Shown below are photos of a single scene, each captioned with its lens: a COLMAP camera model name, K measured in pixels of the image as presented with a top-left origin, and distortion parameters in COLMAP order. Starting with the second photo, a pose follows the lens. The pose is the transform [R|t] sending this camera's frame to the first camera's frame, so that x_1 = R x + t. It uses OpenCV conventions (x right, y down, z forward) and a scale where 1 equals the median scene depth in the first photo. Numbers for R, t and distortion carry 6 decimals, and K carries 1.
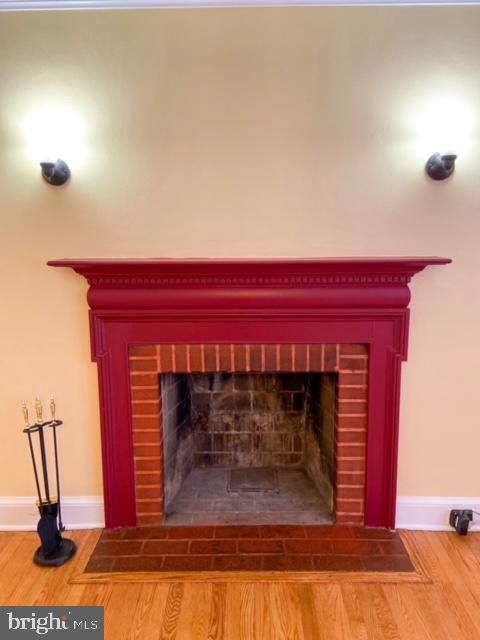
lens RADIAL K [[479.2, 0, 236.4], [0, 479.2, 320.4], [0, 0, 1]] dist [0.043974, -0.003692]
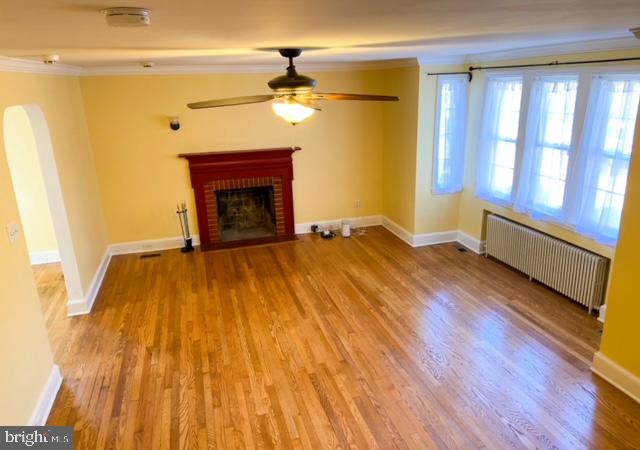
lens RADIAL K [[474.5, 0, 319.3], [0, 474.5, 230.8], [0, 0, 1]] dist [0.014645, 0.000571]
pose [[0.958589, -0.104536, 0.264912, -0.333895], [0.074156, 0.989729, 0.122218, 0.043205], [-0.274967, -0.097512, 0.956496, -1.973640]]
